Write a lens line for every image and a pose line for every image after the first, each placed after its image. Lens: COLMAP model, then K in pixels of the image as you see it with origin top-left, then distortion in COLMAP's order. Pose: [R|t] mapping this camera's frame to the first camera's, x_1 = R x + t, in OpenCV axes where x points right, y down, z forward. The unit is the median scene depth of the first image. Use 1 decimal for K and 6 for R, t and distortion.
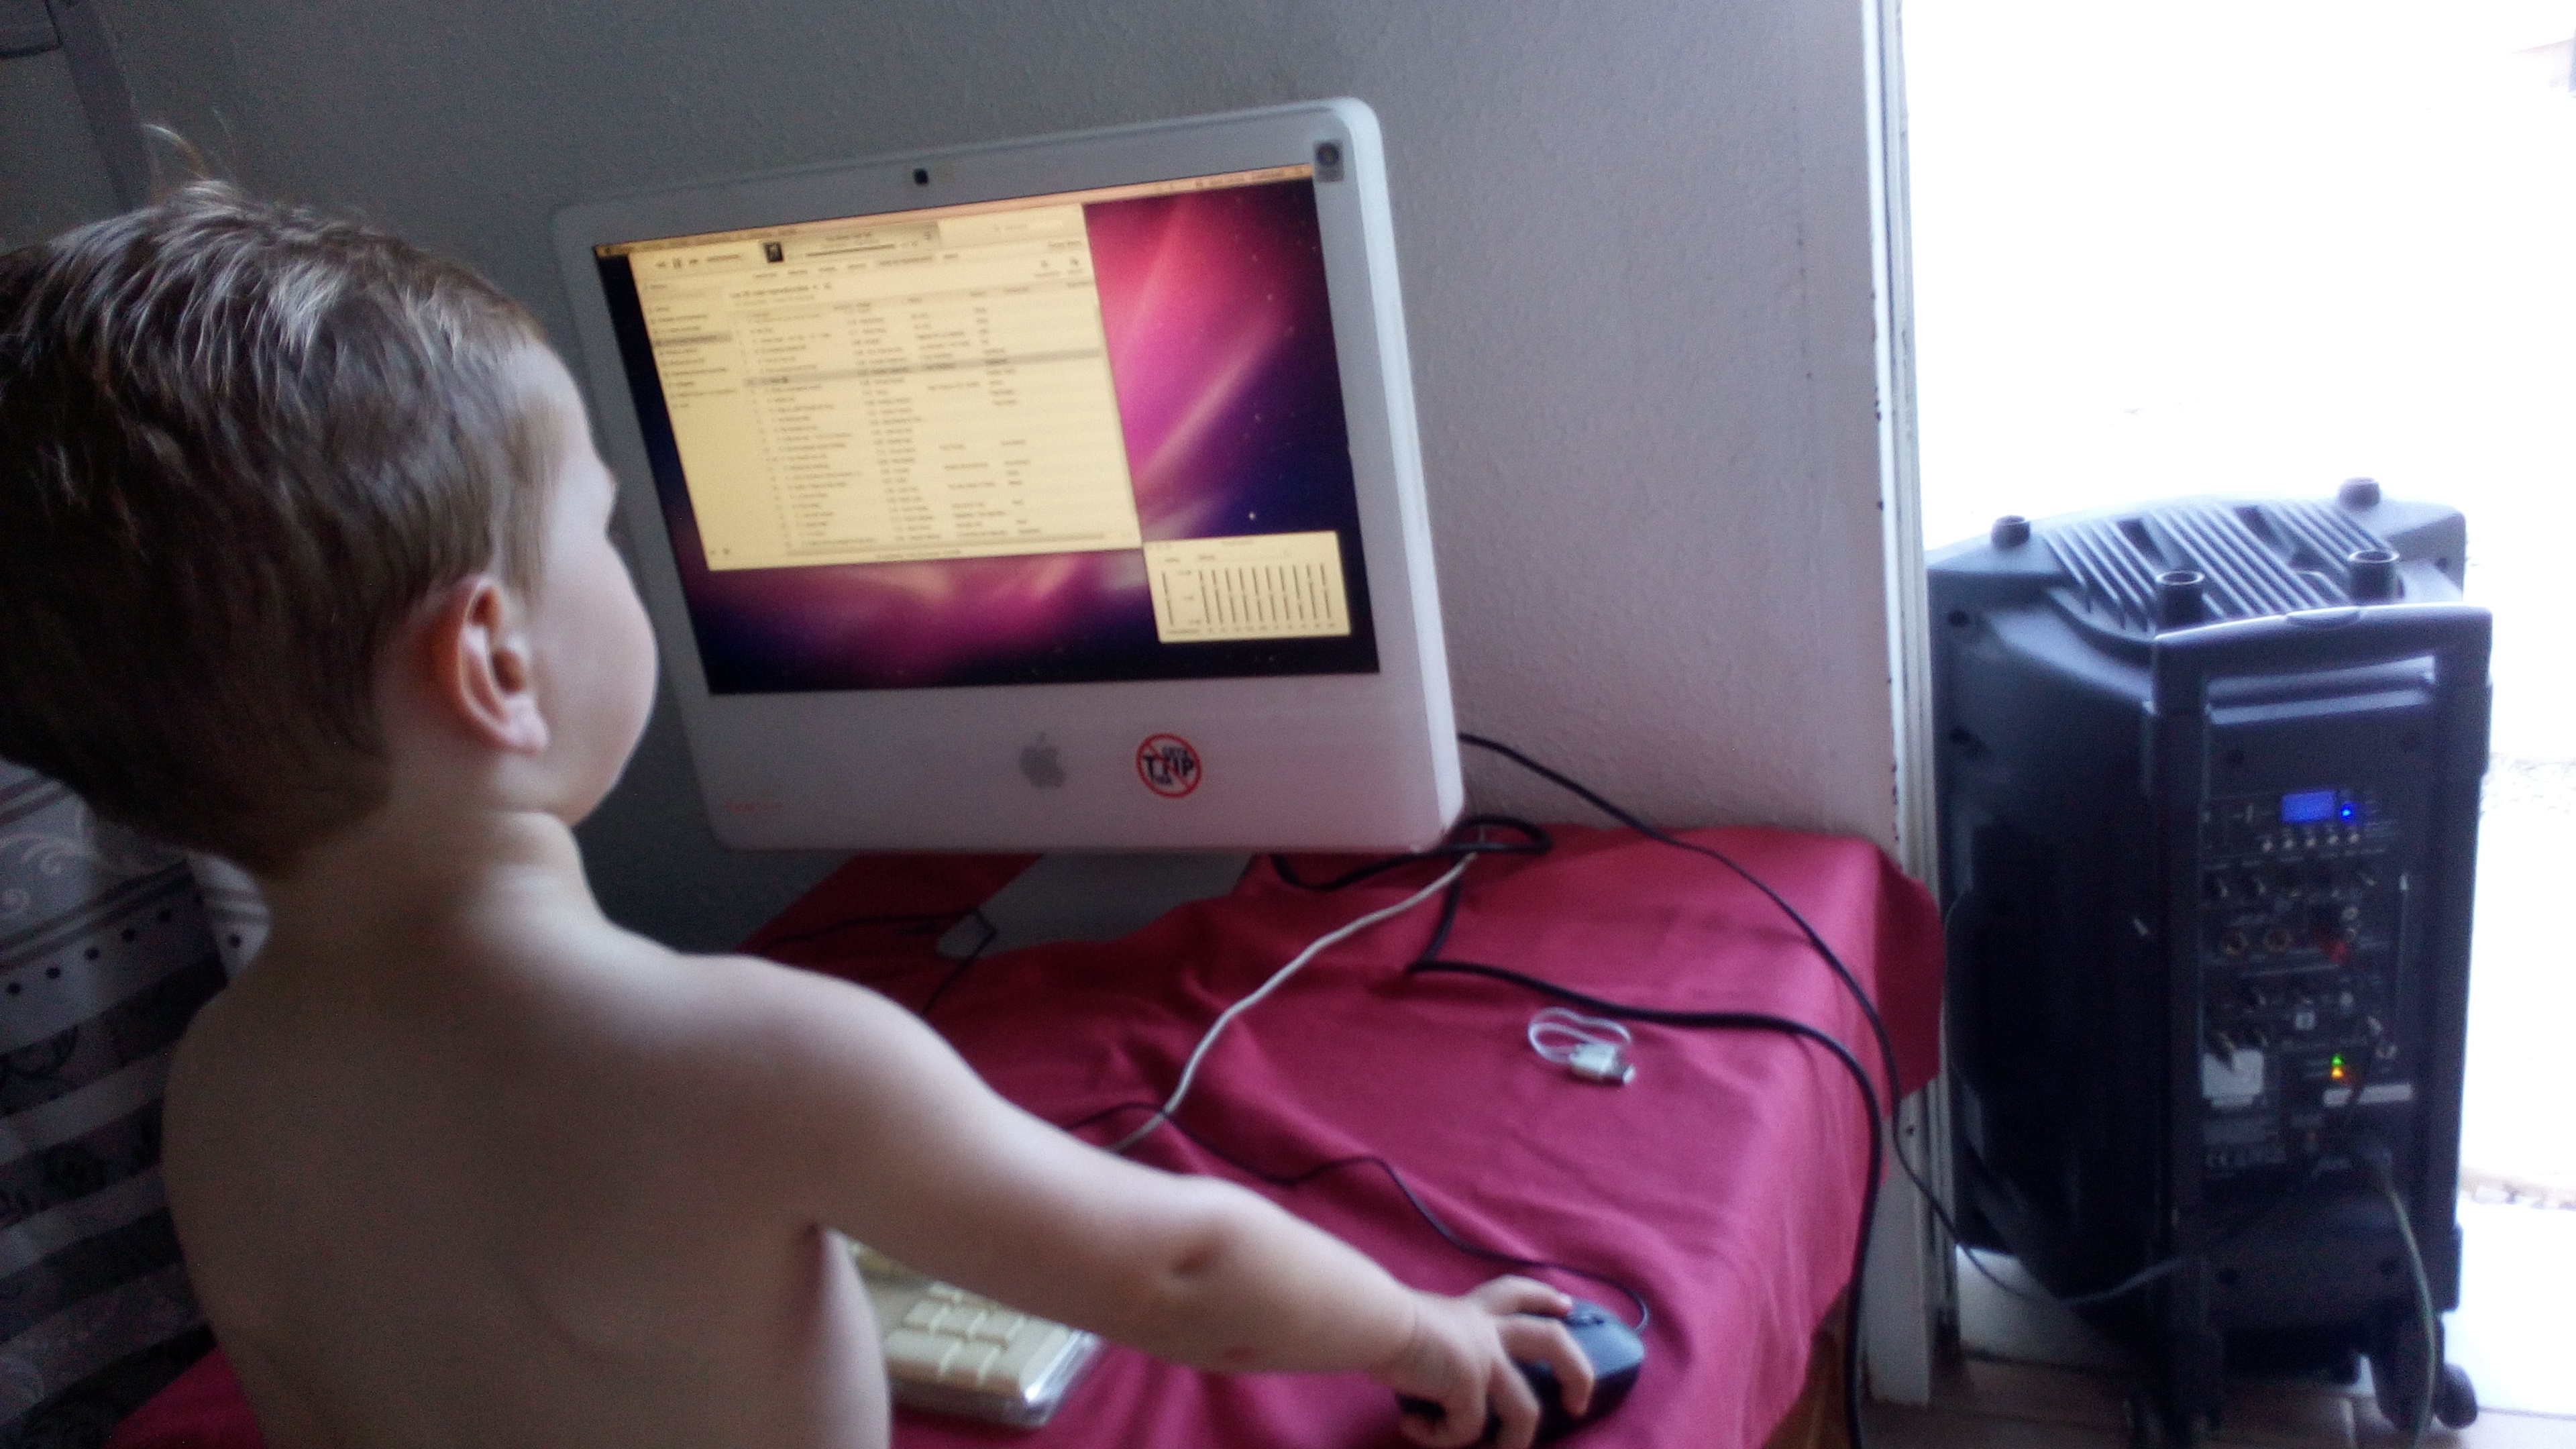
lens RADIAL K [[2129.8, 0, 1304.2], [0, 2129.8, 761.3], [0, 0, 1]] dist [0.096203, -0.155572]
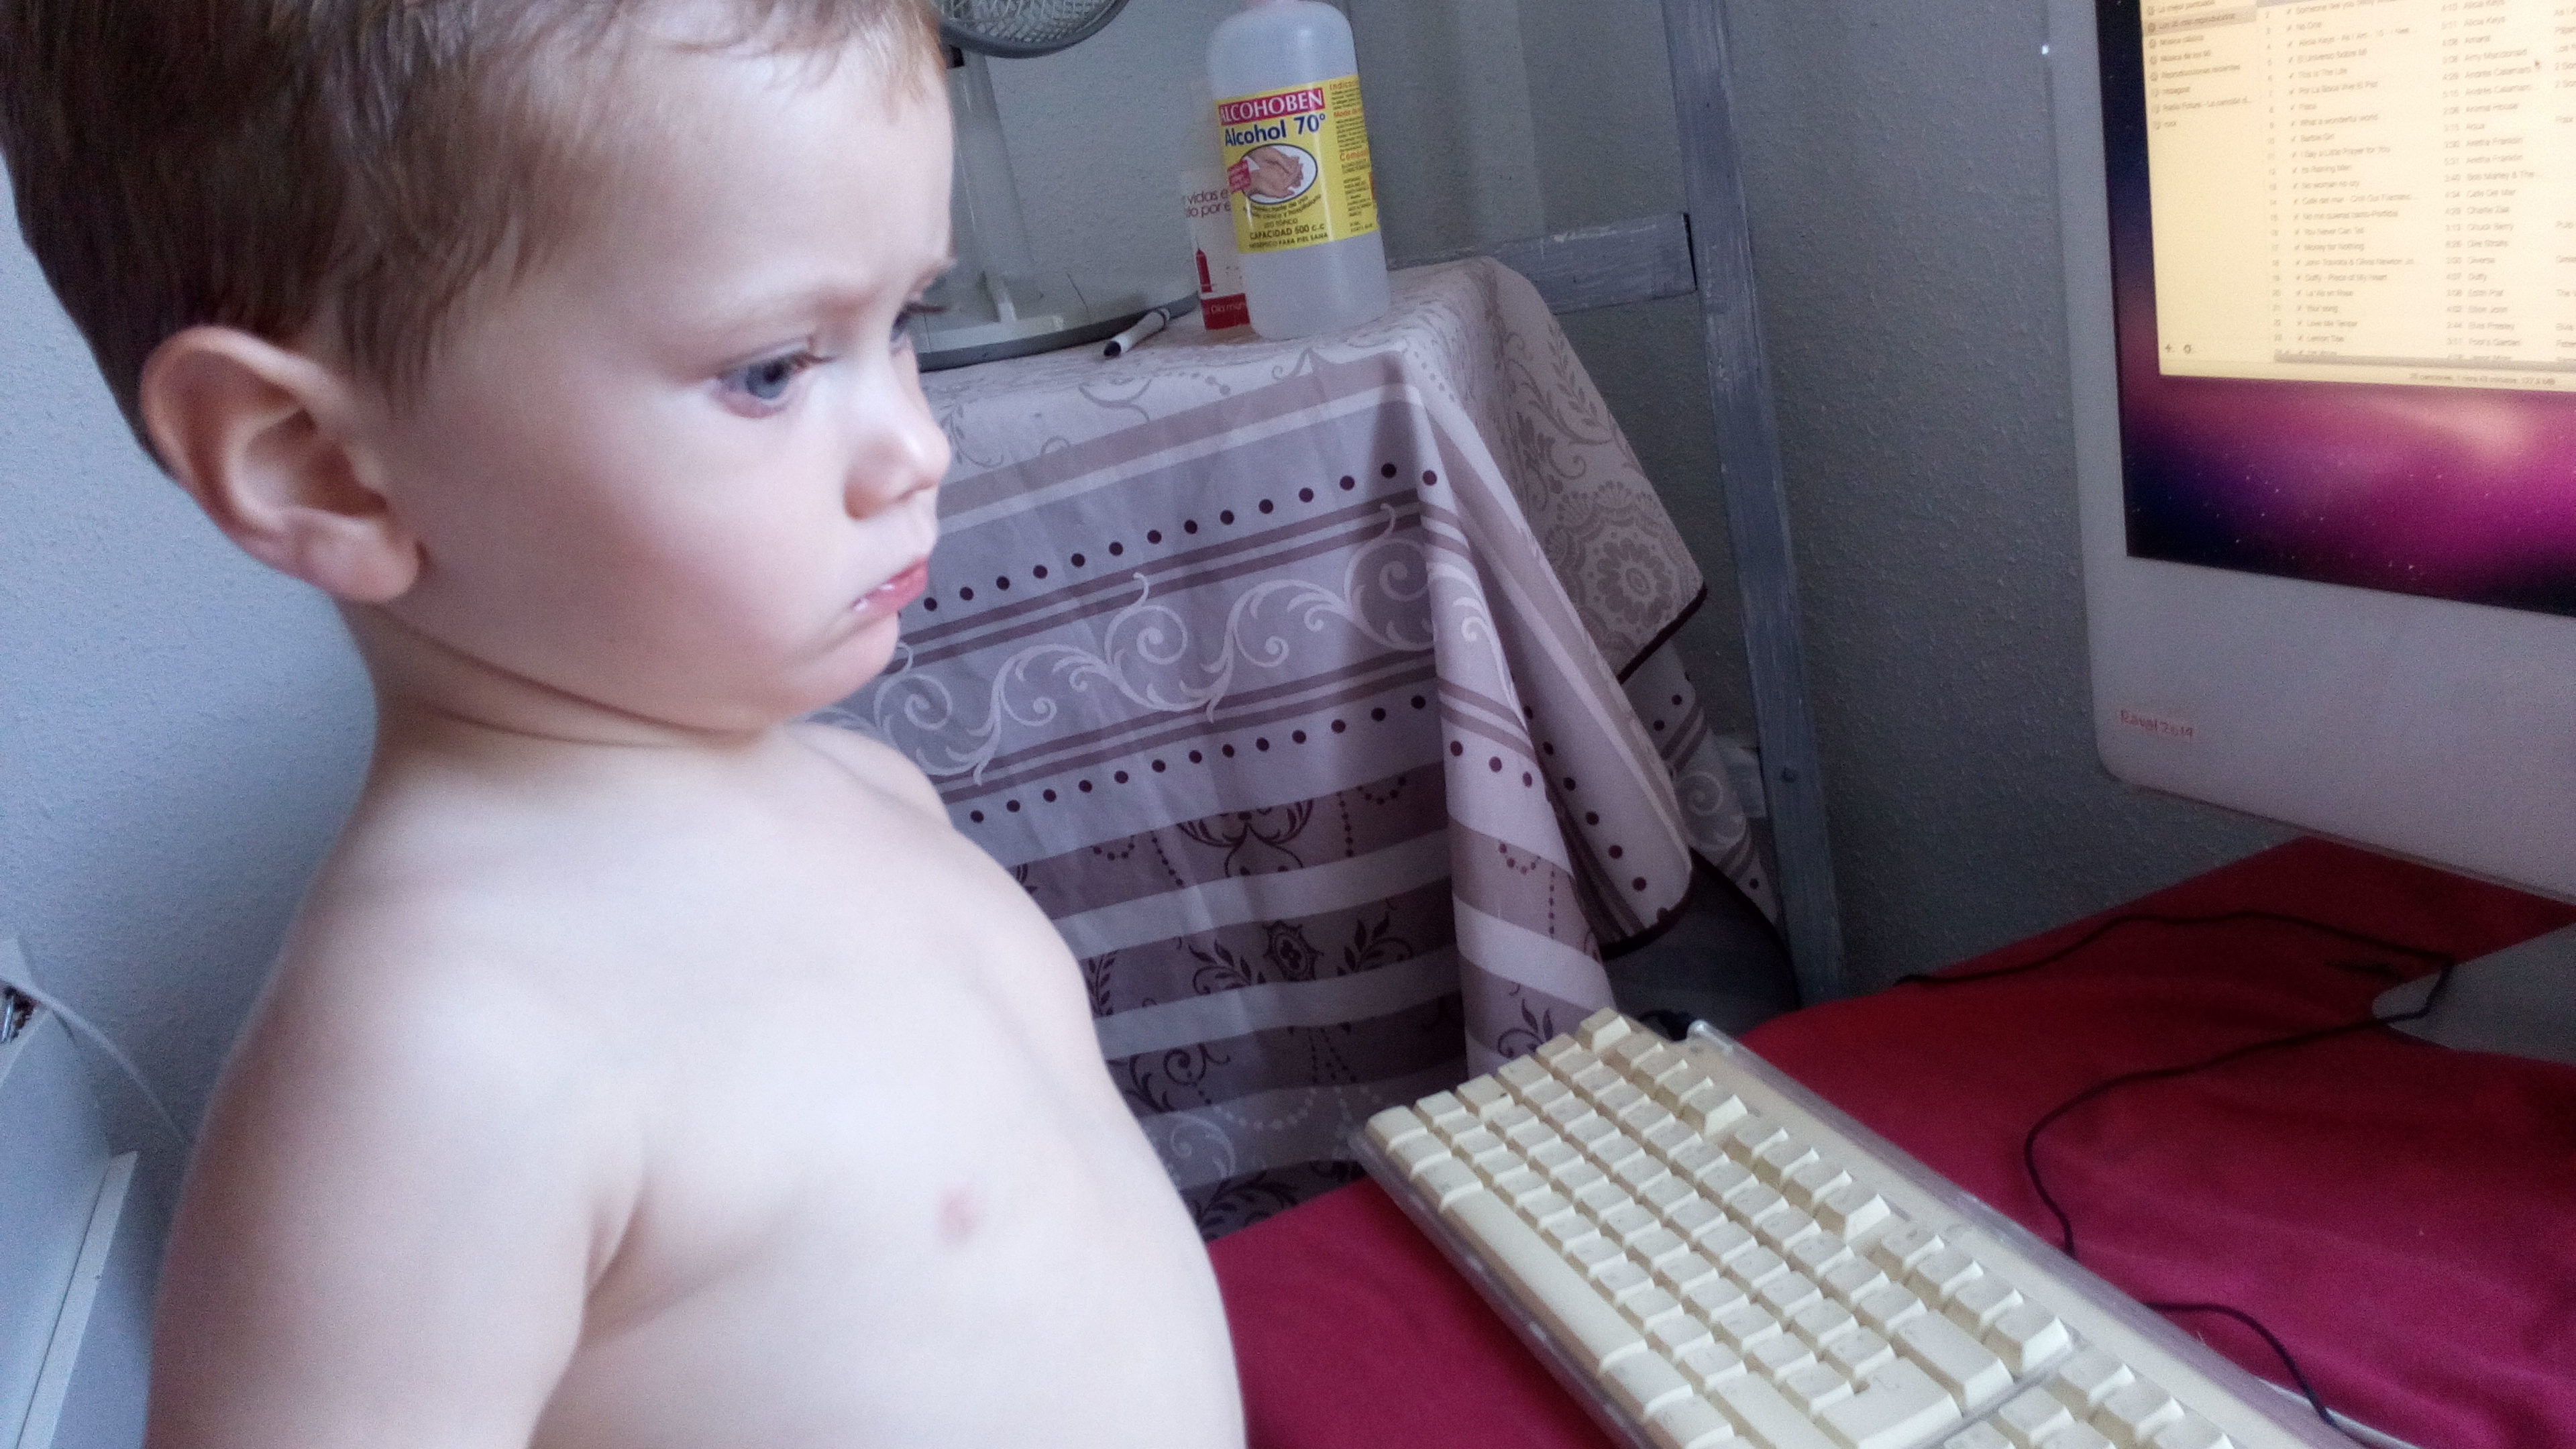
lens RADIAL K [[2101.7, 0, 1293.1], [0, 2101.7, 745.3], [0, 0, 1]] dist [0.056074, -0.082391]
pose [[0.702797, 0.225466, -0.674715, 0.011973], [-0.179295, 0.973968, 0.138708, -0.018997], [0.688425, 0.023489, 0.724927, 0.341302]]
